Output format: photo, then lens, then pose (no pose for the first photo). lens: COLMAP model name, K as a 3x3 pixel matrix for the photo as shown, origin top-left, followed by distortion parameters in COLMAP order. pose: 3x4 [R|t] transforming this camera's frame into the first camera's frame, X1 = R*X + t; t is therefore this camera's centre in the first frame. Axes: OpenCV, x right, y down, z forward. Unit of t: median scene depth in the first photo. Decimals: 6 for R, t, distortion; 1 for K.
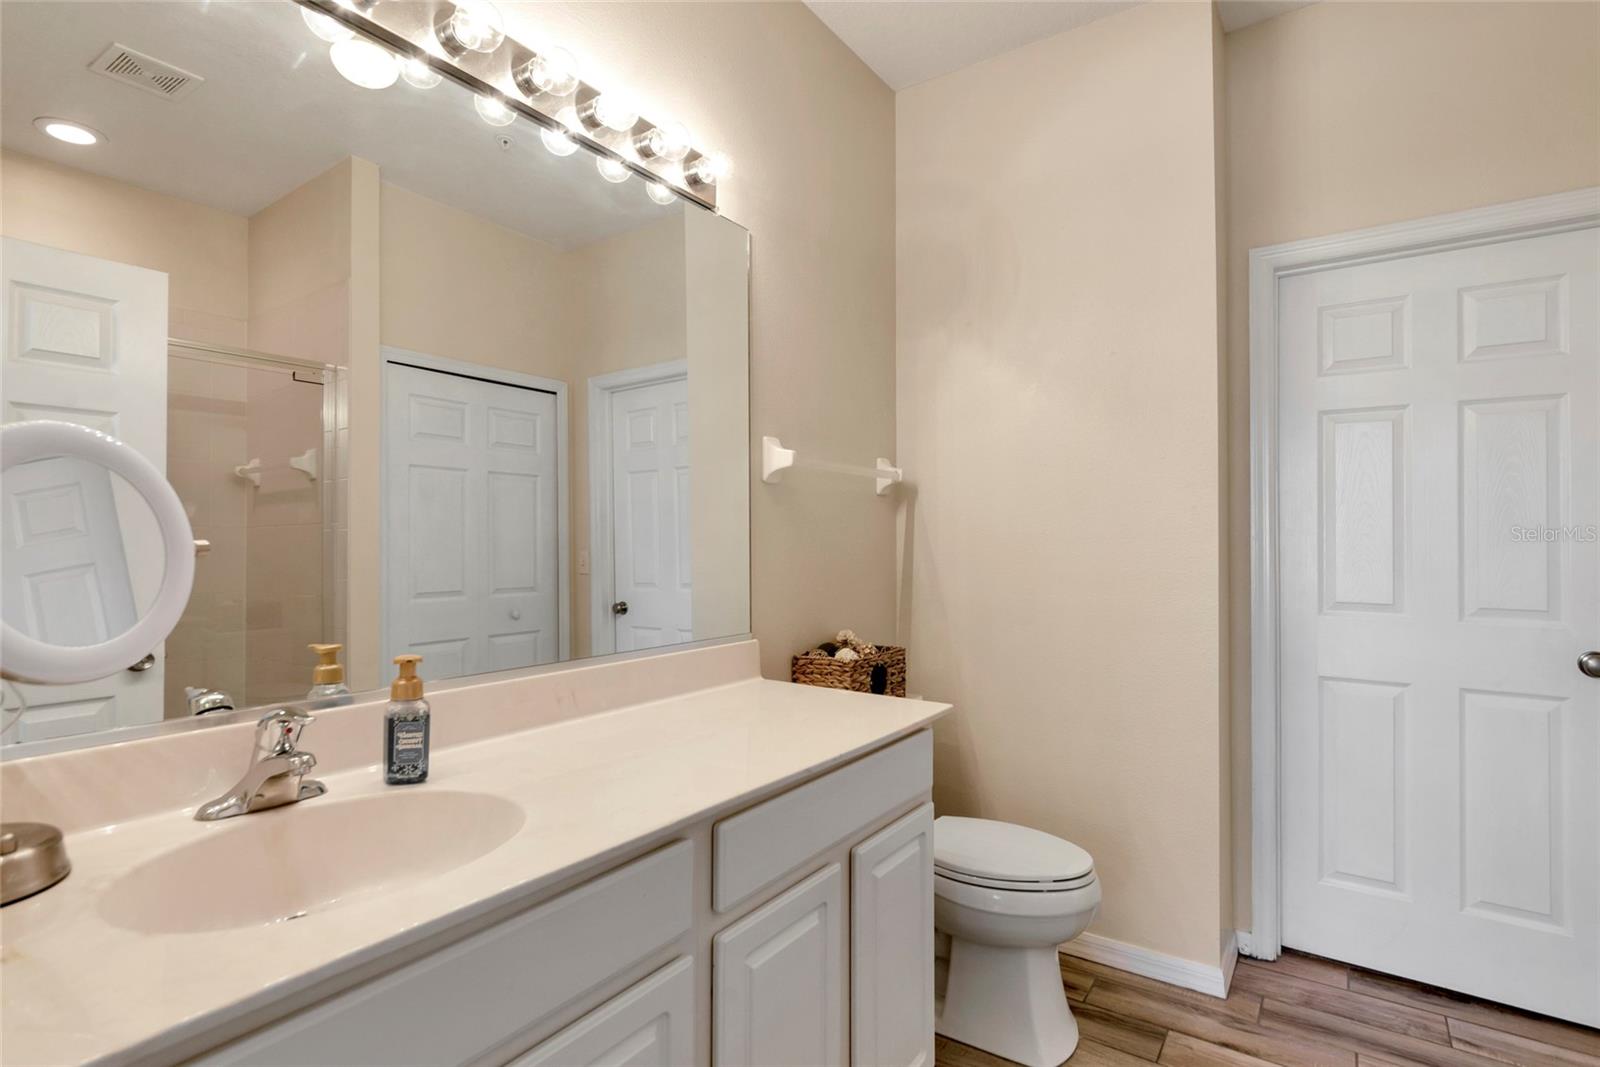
lens RADIAL K [[790.7, 0, 801.5], [0, 790.7, 530.1], [0, 0, 1]] dist [-0.002993, 0.000236]
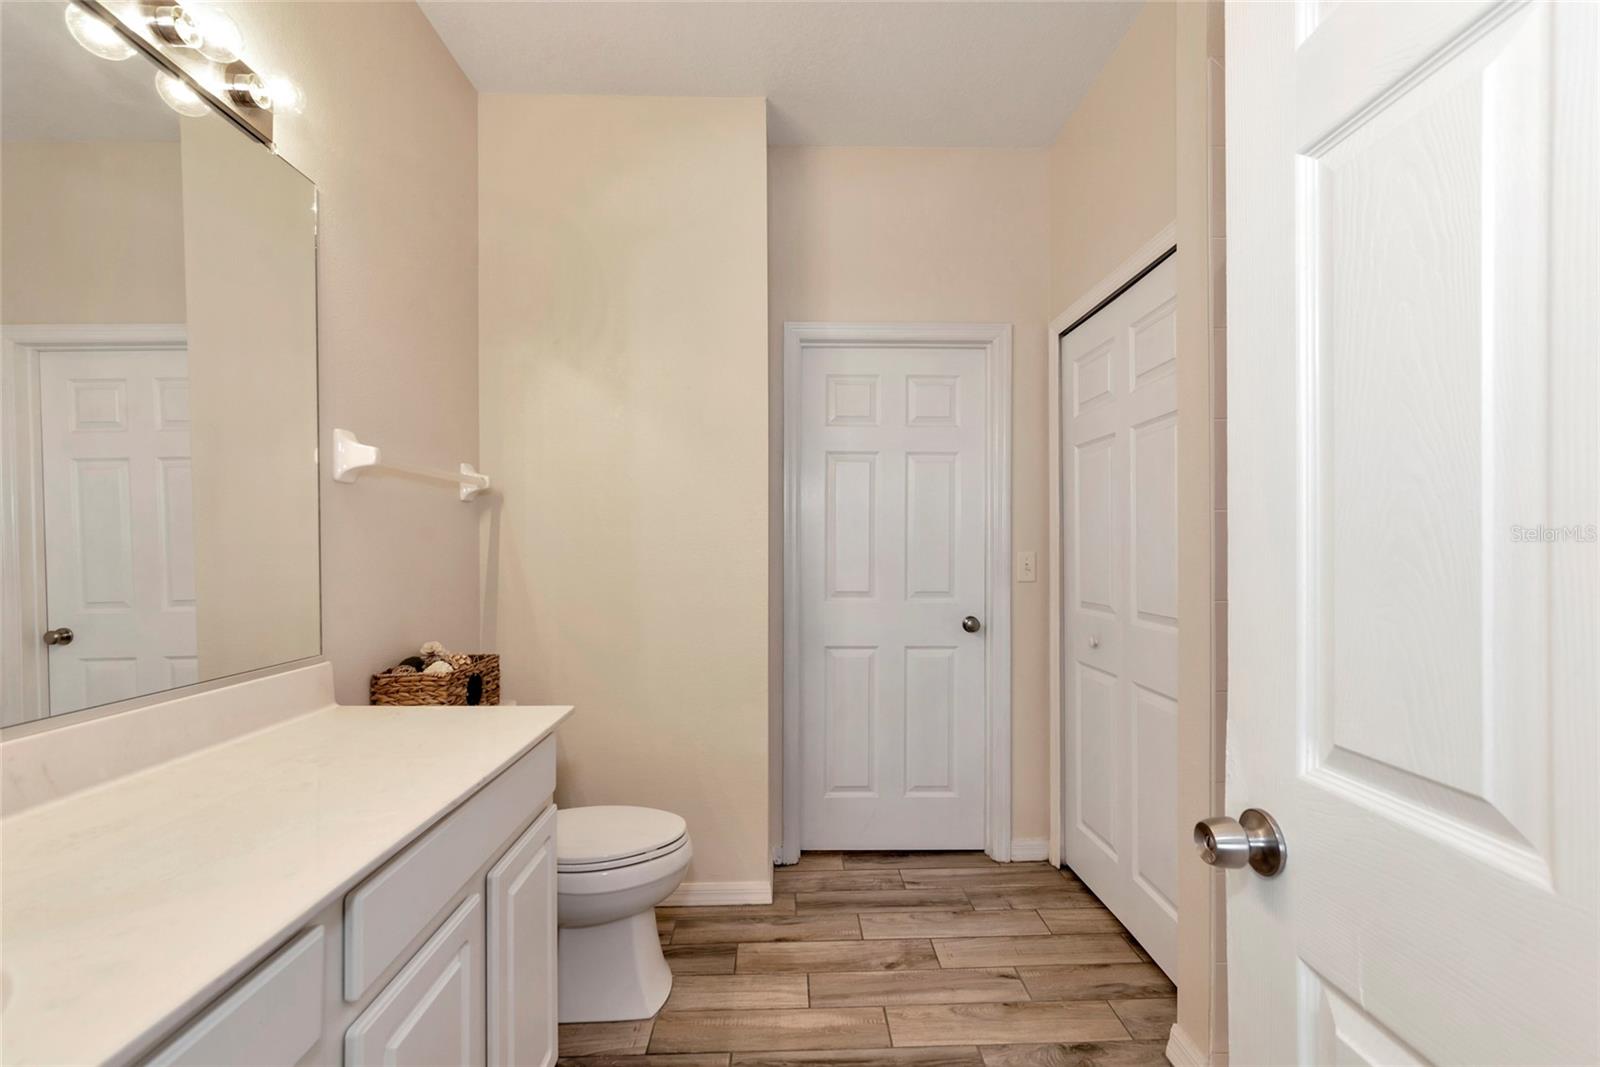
lens RADIAL K [[680.2, 0, 803.7], [0, 680.2, 549.4], [0, 0, 1]] dist [-0.006743, 0.003019]
pose [[0.803649, -0.003676, 0.595092, -0.077009], [-0.005506, 0.999892, 0.013611, 0.002011], [-0.595078, -0.014215, 0.803542, 0.089235]]
